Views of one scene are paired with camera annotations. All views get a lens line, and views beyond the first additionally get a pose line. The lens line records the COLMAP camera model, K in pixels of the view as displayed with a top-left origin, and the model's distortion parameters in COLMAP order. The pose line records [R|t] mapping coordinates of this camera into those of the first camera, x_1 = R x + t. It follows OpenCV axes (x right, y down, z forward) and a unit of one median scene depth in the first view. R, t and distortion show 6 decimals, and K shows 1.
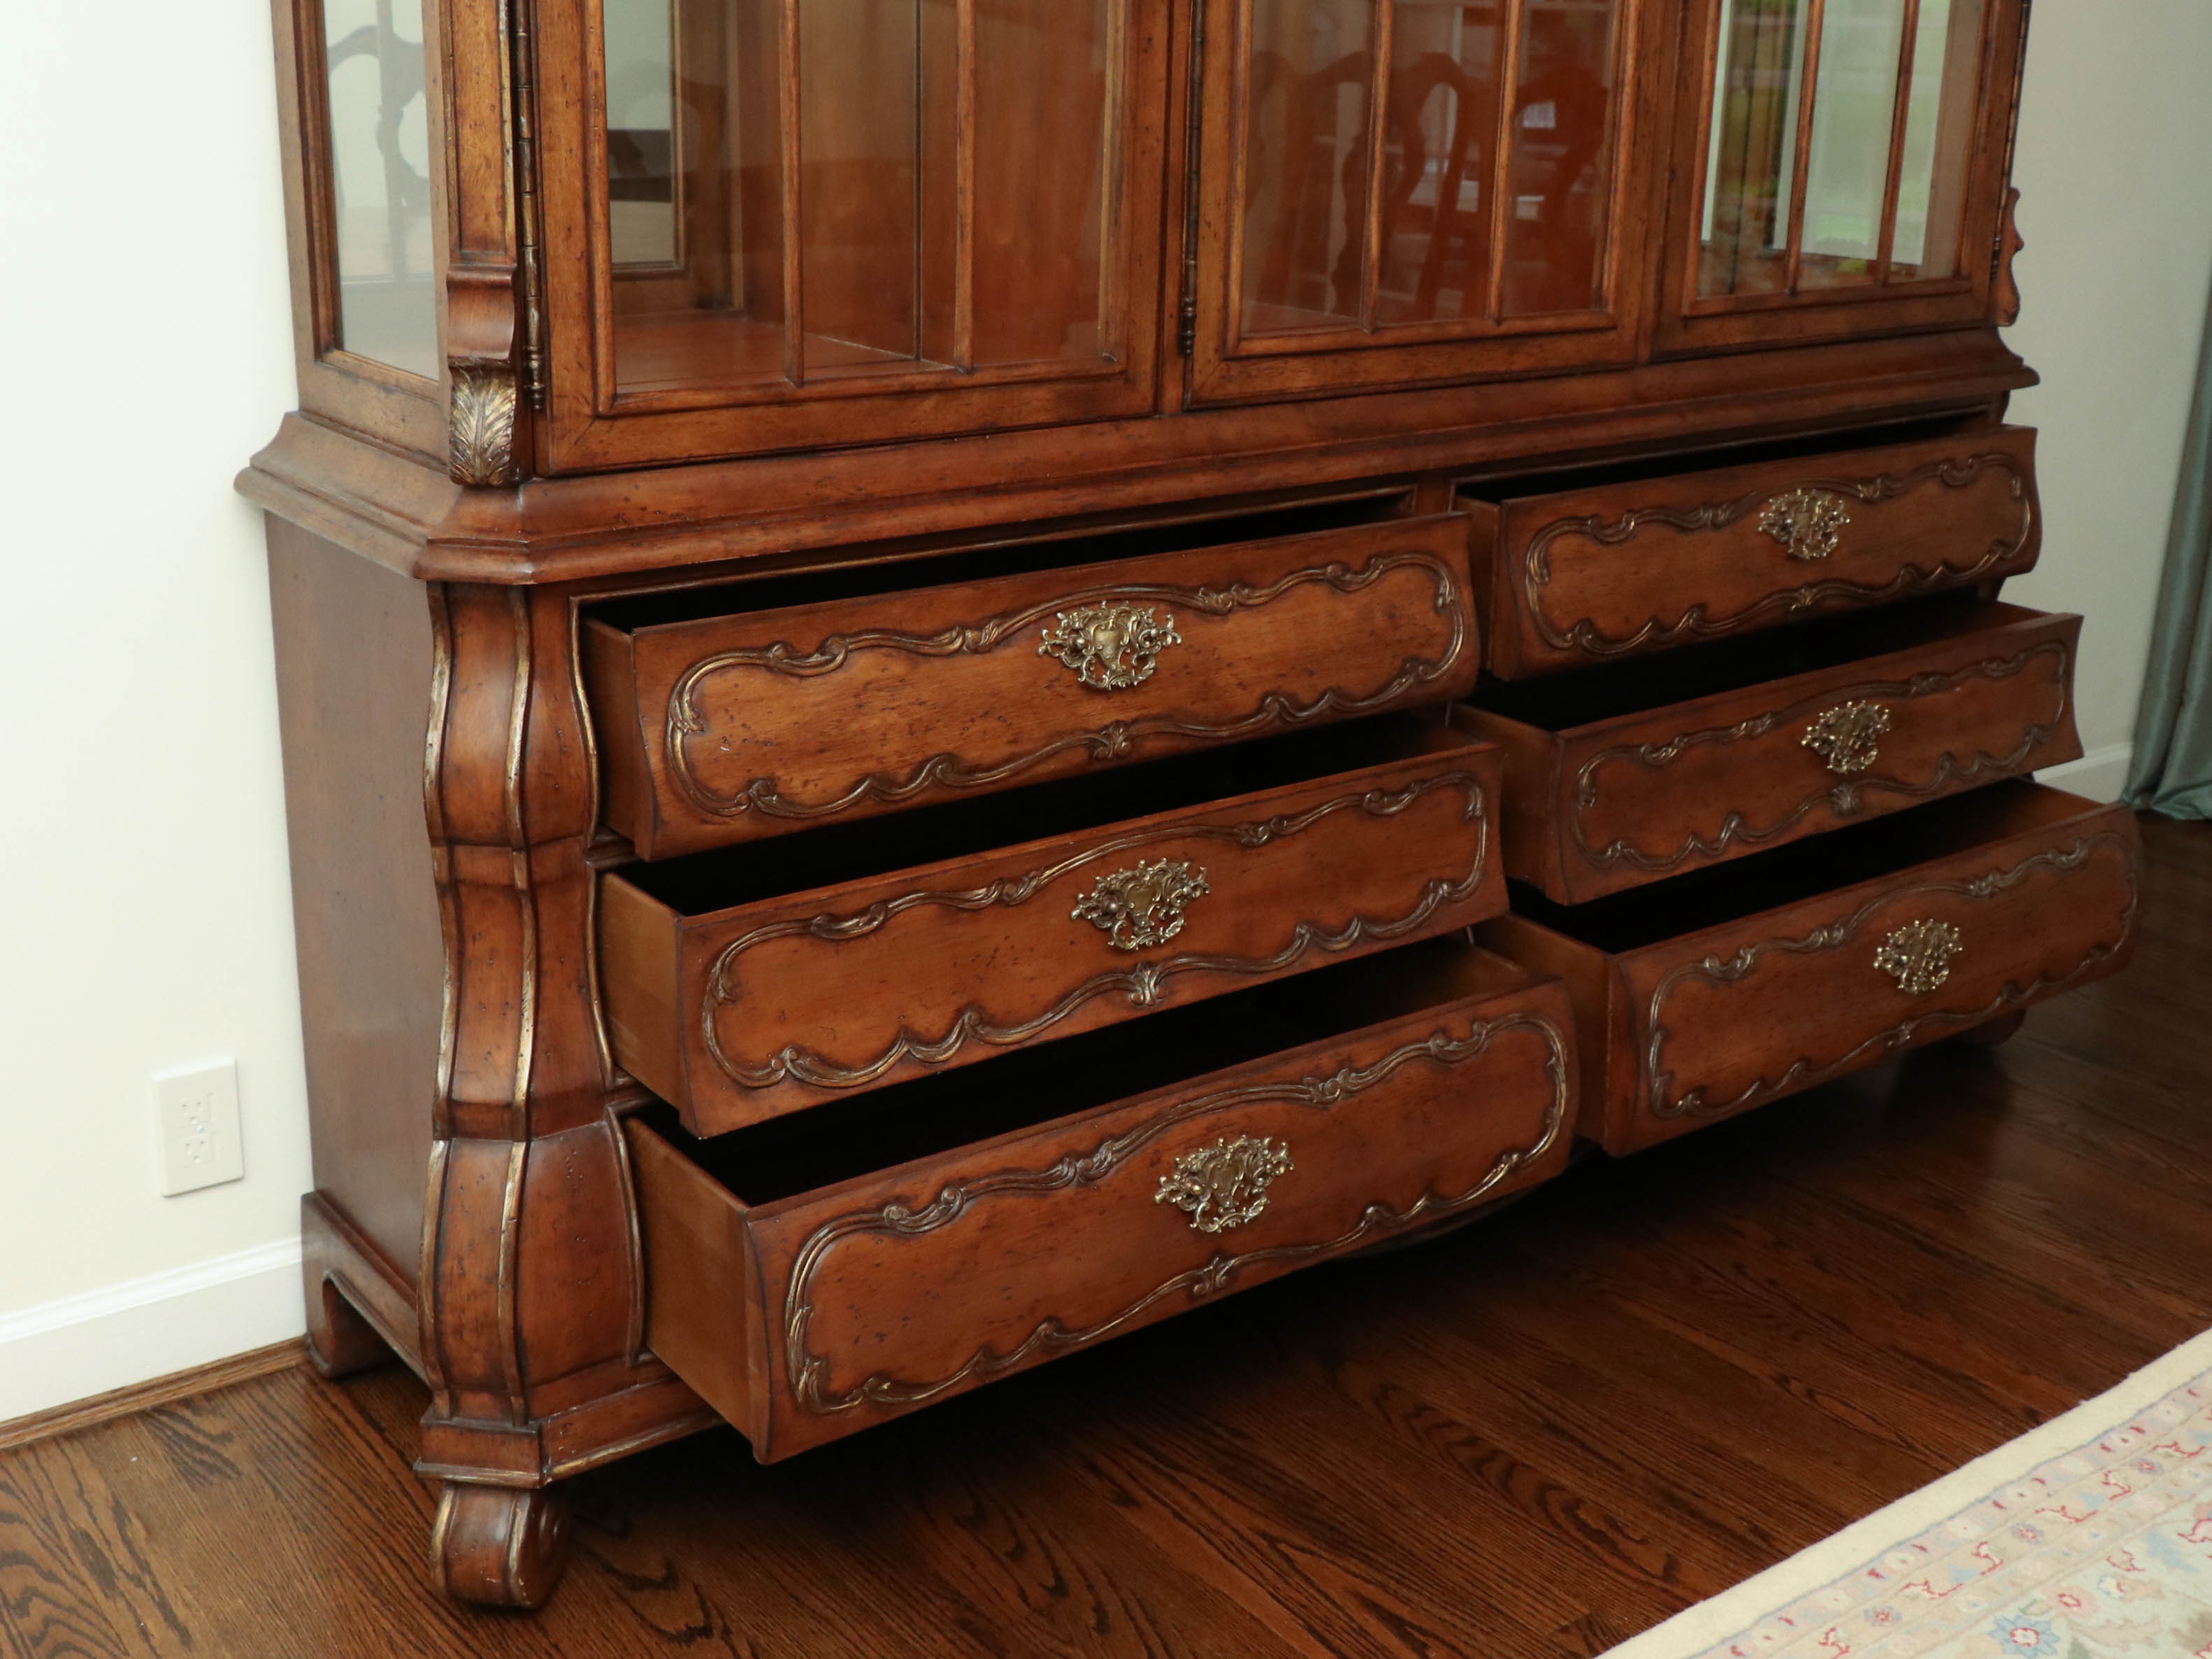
lens RADIAL K [[2510.4, 0, 1178.4], [0, 2510.4, 681.9], [0, 0, 1]] dist [-0.023326, -0.005100]
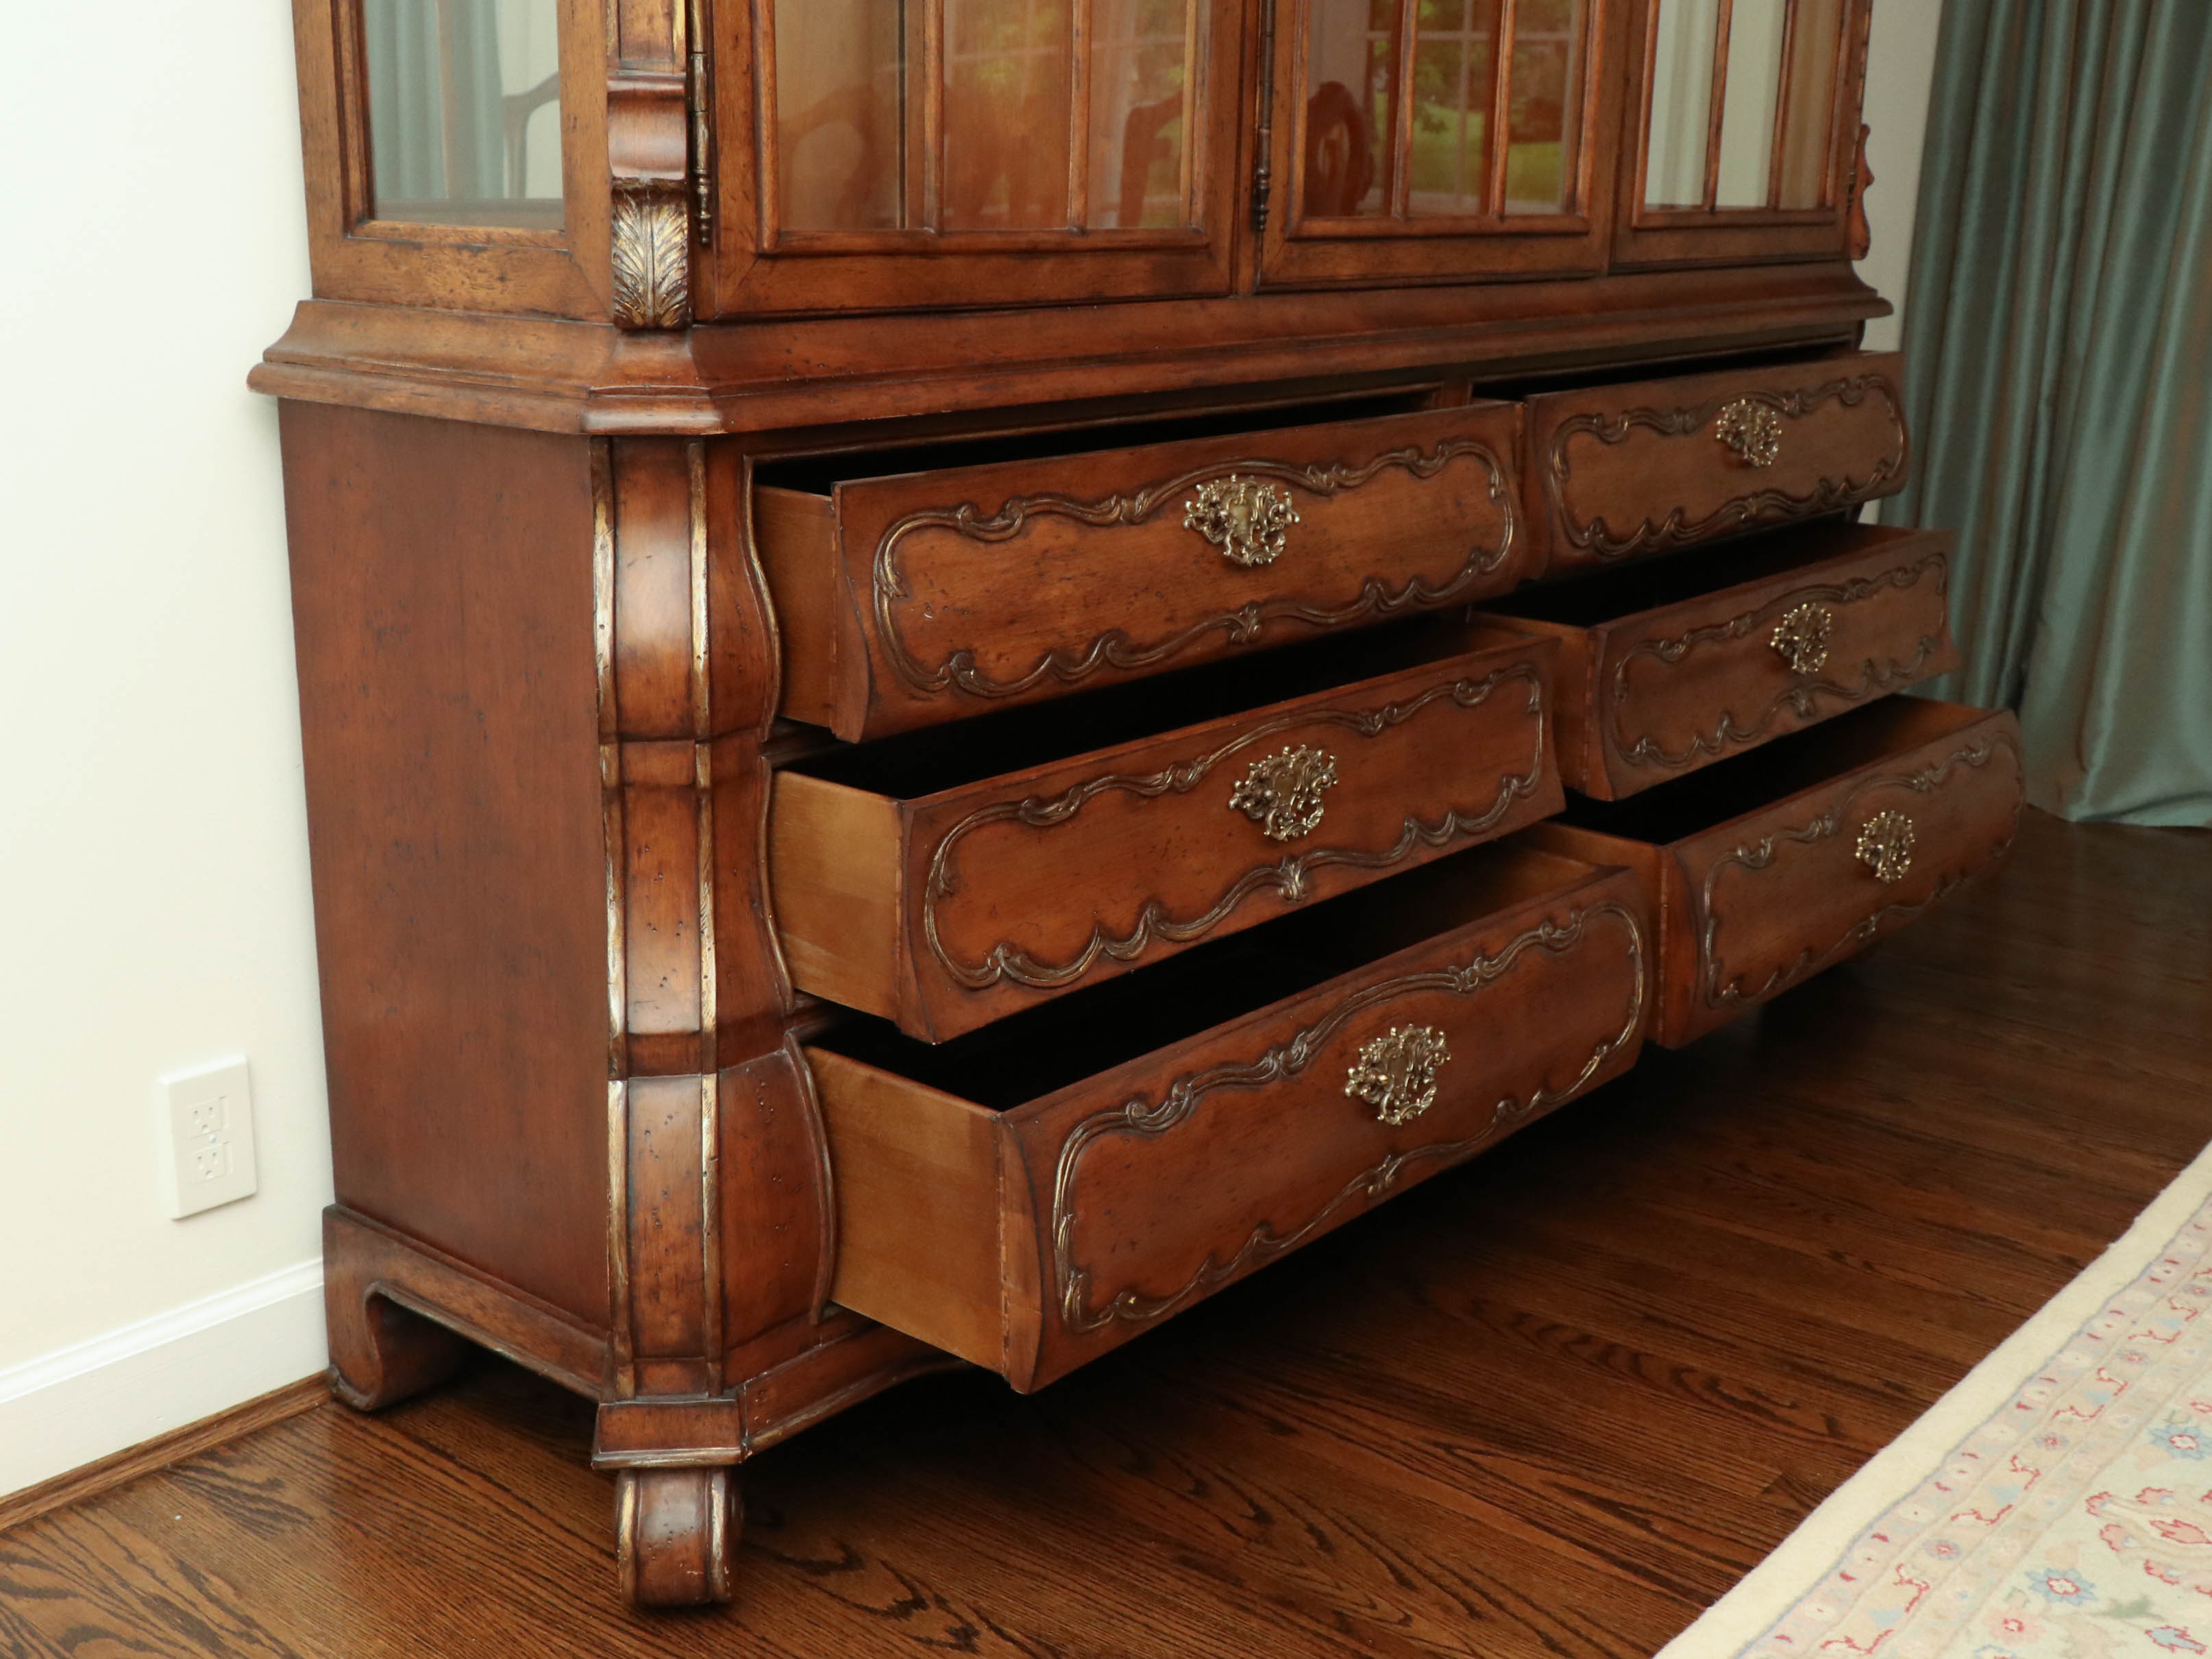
lens RADIAL K [[2438.0, 0, 1106.0], [0, 2438.0, 829.5], [0, 0, 1]] dist [-0.019321, -0.010764]
pose [[0.976282, -0.064859, 0.206561, -0.269198], [0.064551, 0.997880, 0.008241, 0.088804], [-0.206657, 0.005288, 0.978399, 0.107505]]
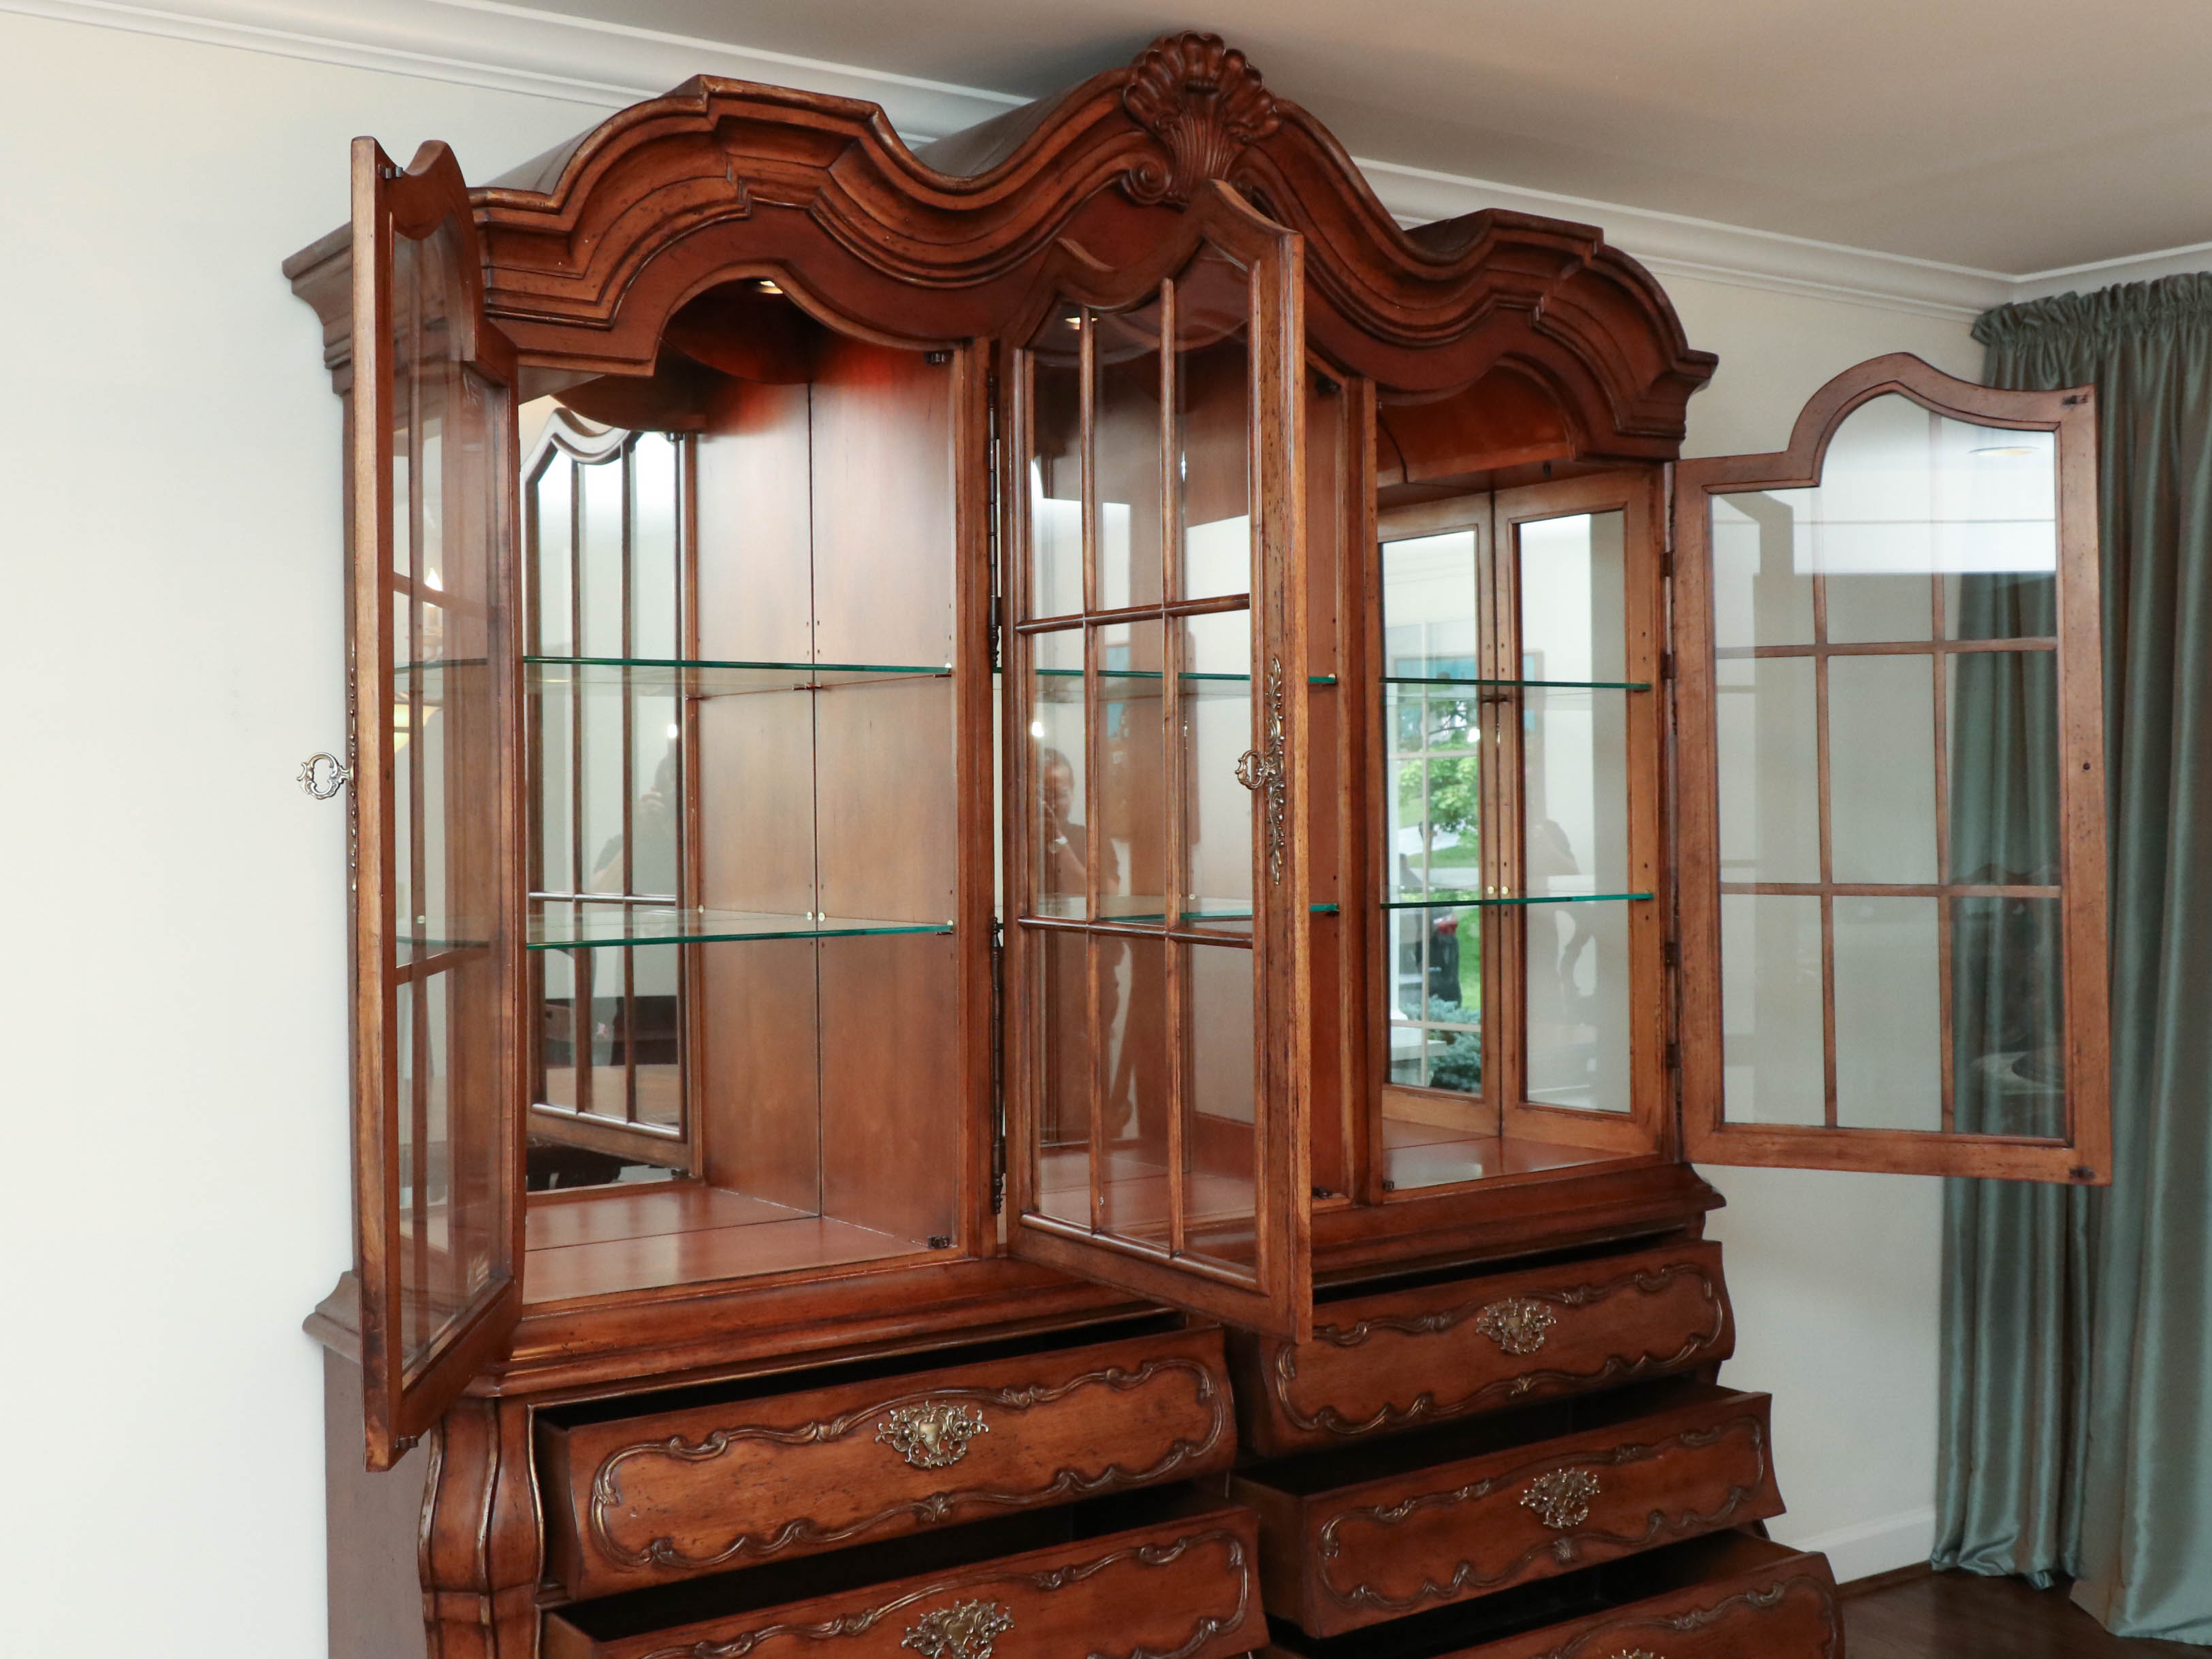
lens RADIAL K [[2437.9, 0, 1106.0], [0, 2437.9, 829.5], [0, 0, 1]] dist [-0.019321, -0.010764]
pose [[0.997552, -0.037218, -0.059205, 0.151812], [0.020483, 0.964989, -0.261491, 0.015451], [0.066864, 0.259638, 0.963388, -0.327904]]
